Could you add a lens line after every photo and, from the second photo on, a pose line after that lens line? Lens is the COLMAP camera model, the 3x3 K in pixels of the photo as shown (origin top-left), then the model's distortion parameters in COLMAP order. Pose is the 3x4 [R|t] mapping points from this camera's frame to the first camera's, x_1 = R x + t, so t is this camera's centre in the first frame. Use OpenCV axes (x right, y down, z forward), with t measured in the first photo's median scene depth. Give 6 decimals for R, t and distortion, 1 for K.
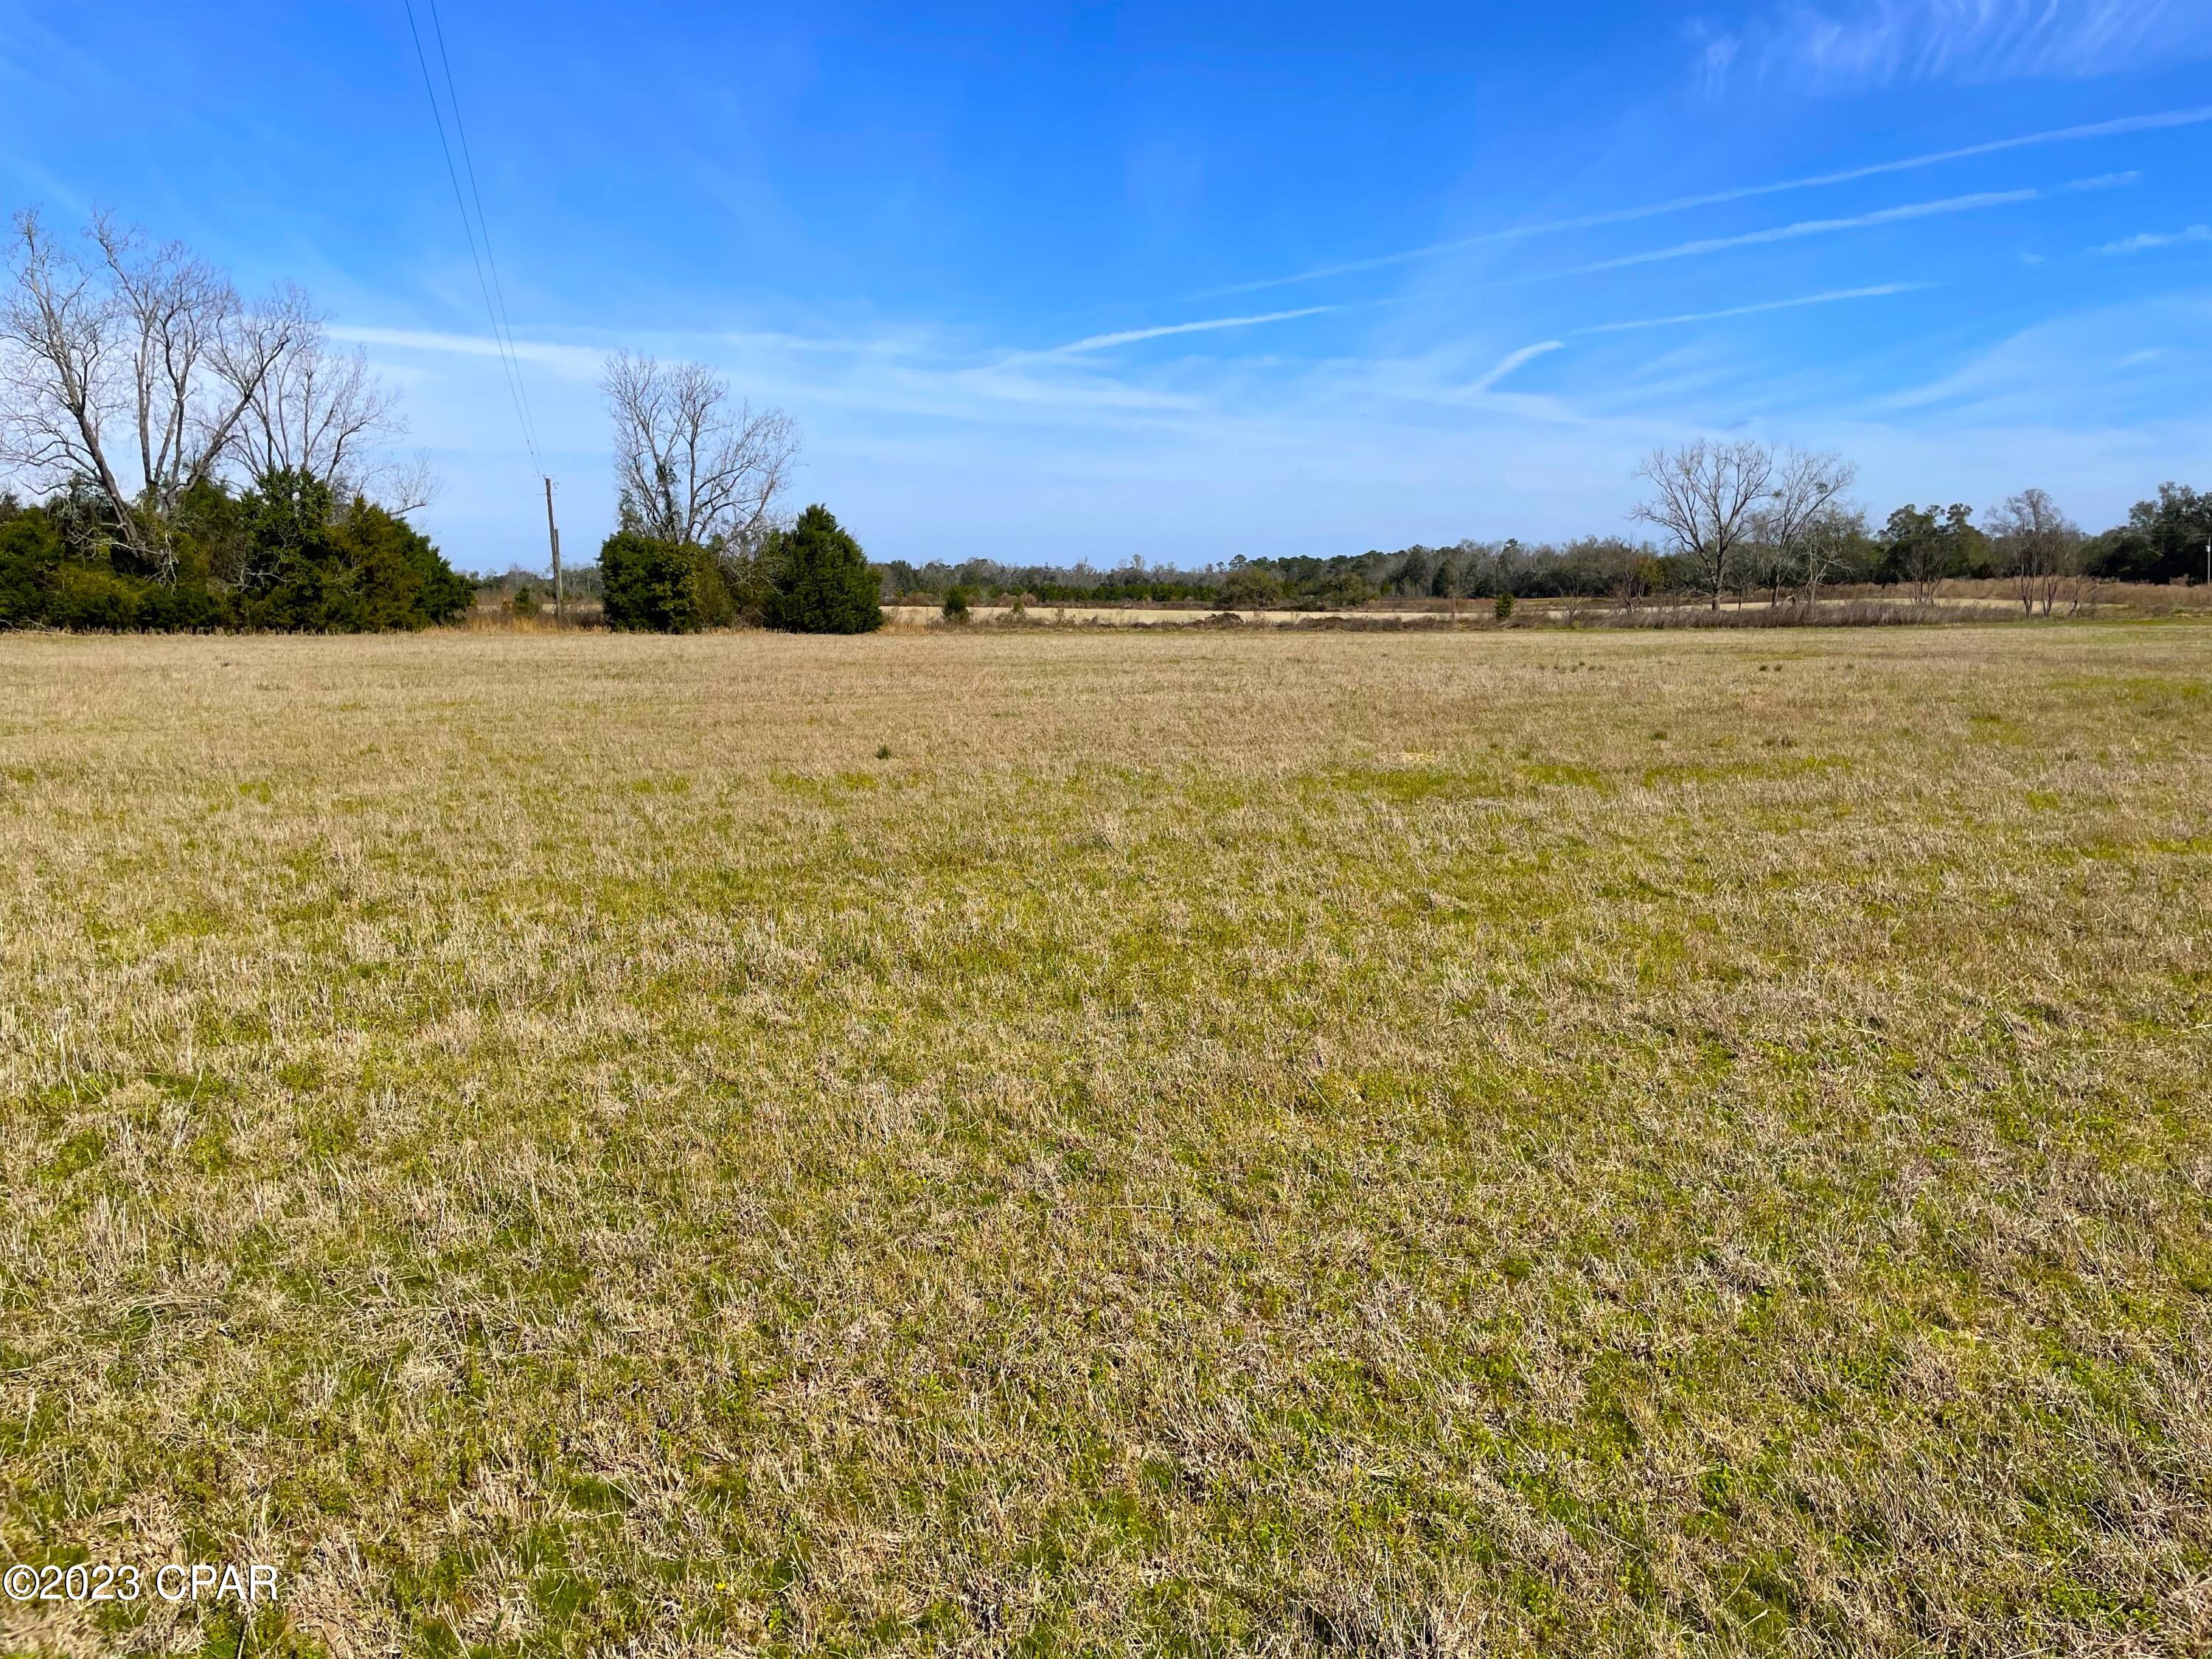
lens RADIAL K [[1644.2, 0, 1100.4], [0, 1644.2, 831.4], [0, 0, 1]] dist [0.065337, -0.014157]
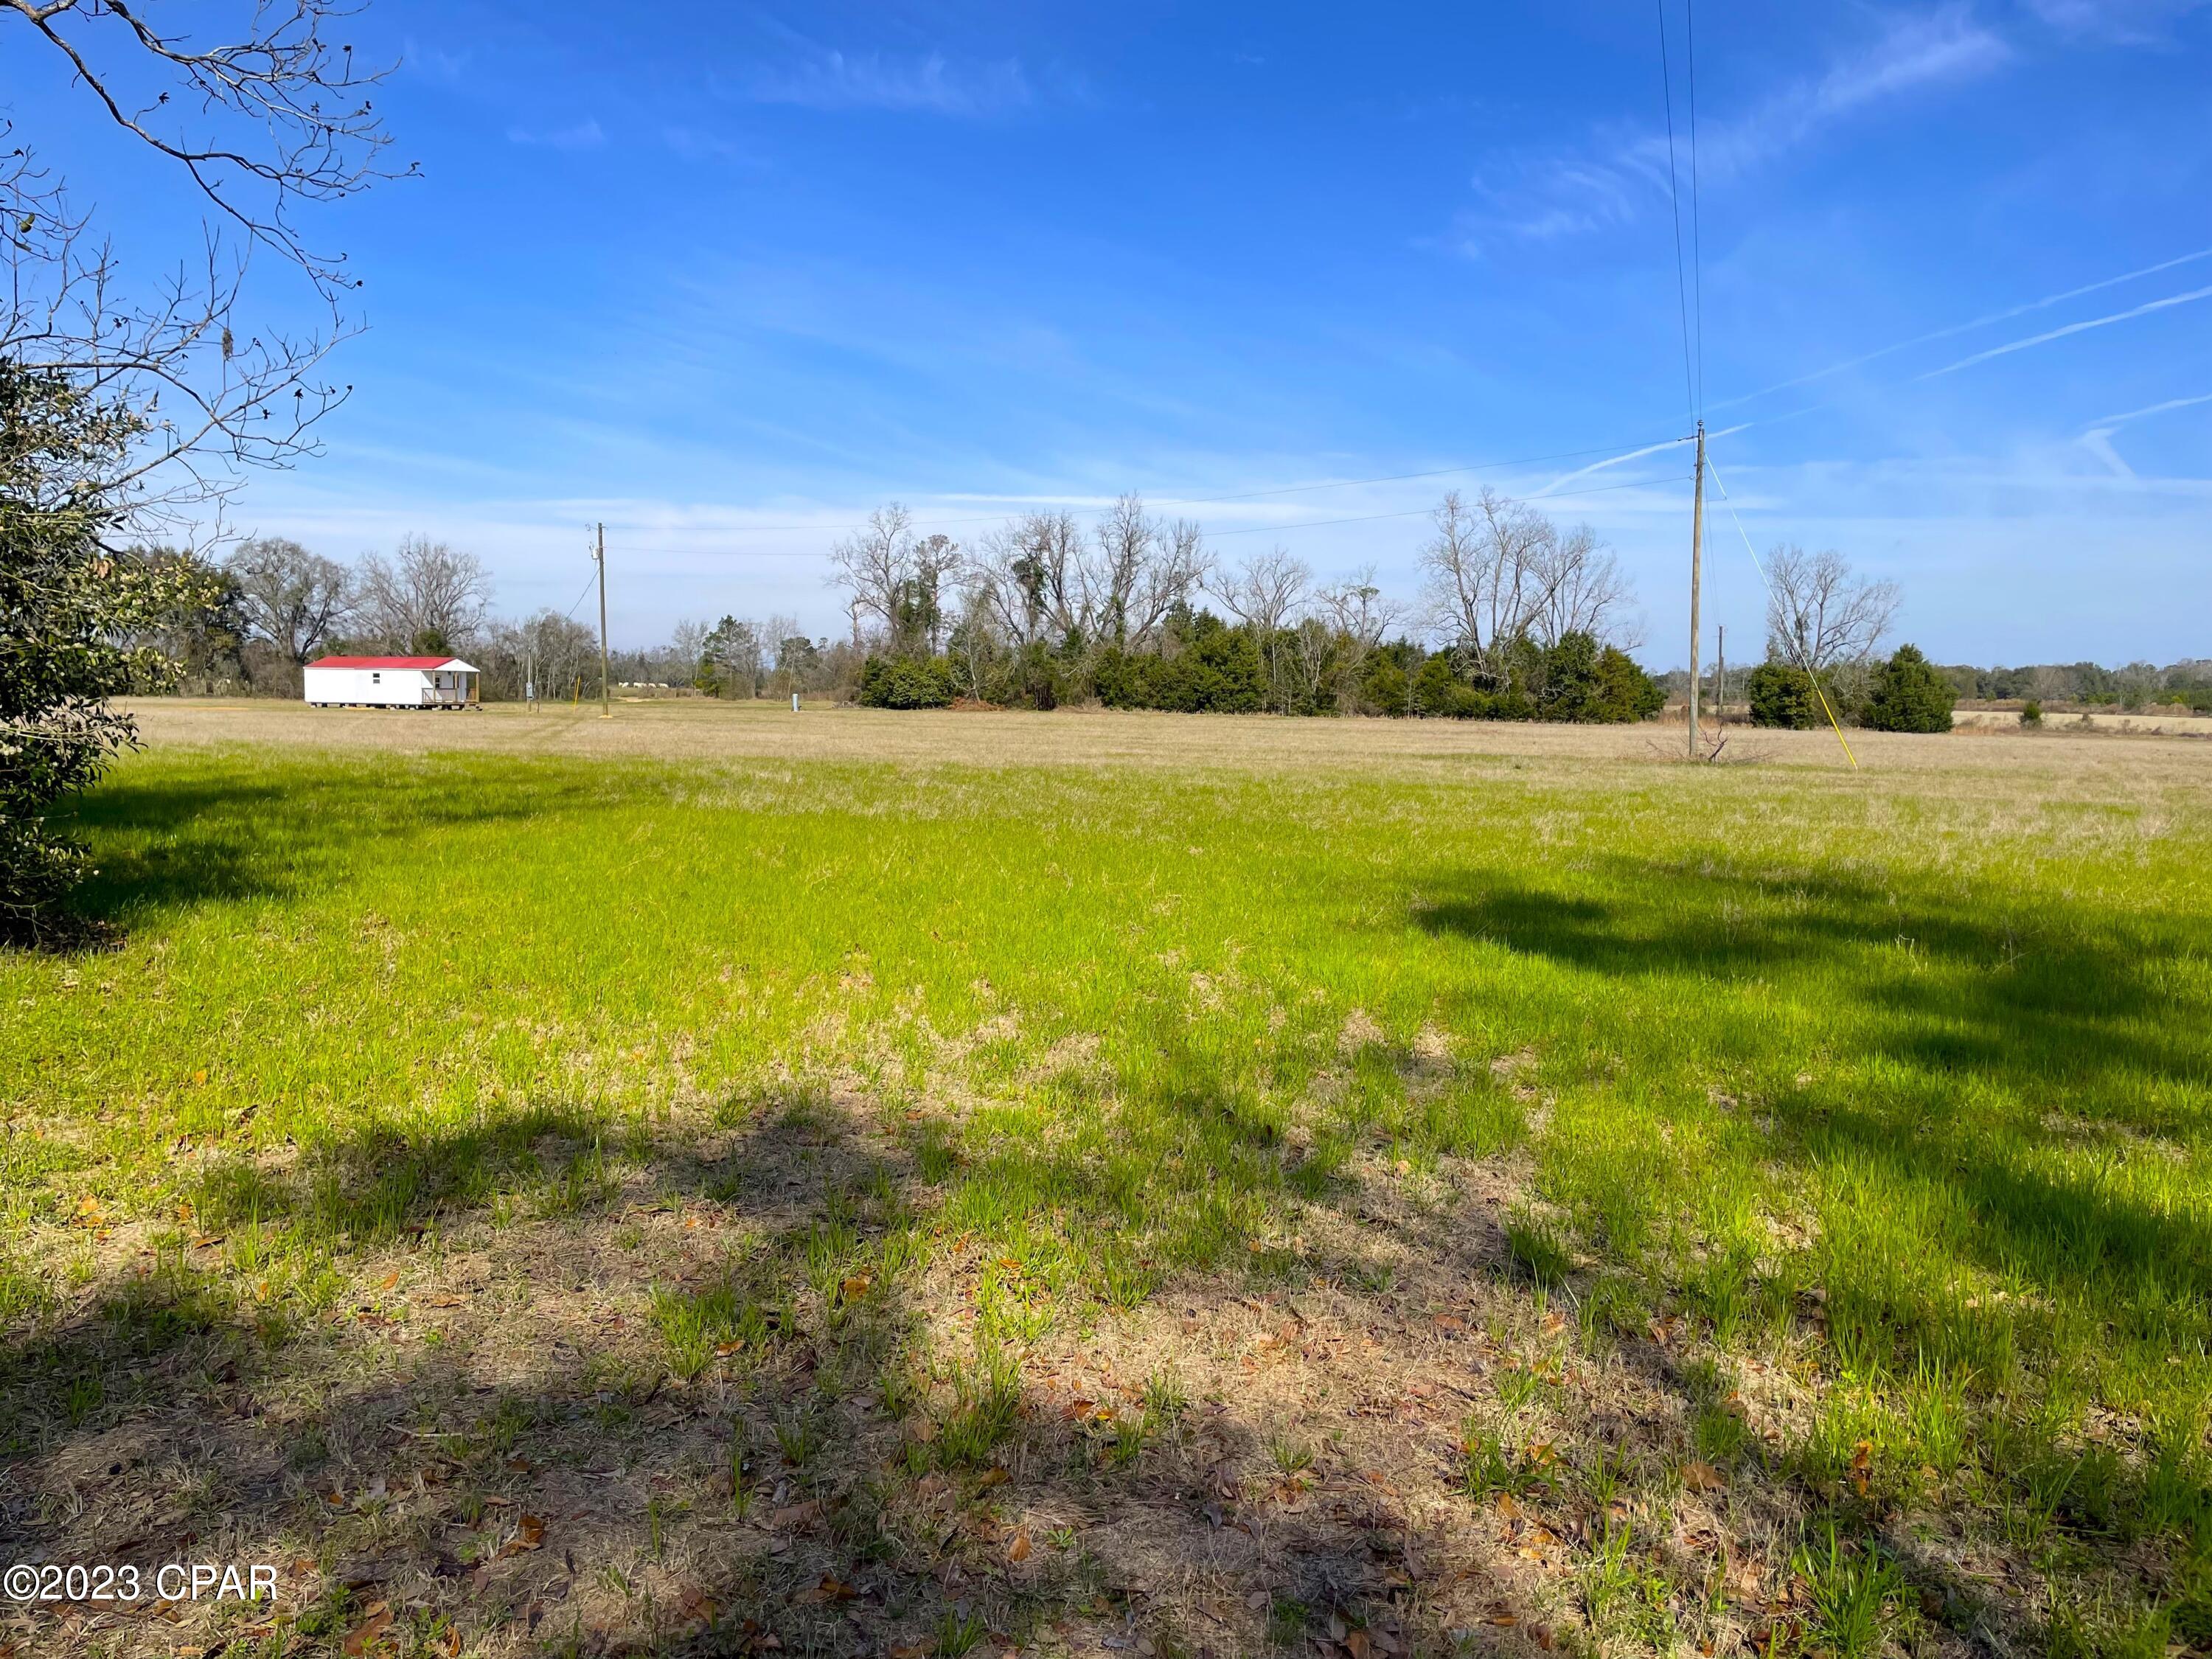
lens RADIAL K [[1644.2, 0, 1100.4], [0, 1644.2, 806.0], [0, 0, 1]] dist [0.065337, -0.014157]
pose [[0.785920, 0.061750, -0.615237, 0.182737], [-0.105841, 0.993751, -0.035463, 0.071811], [0.609202, 0.092988, 0.787544, -0.581558]]
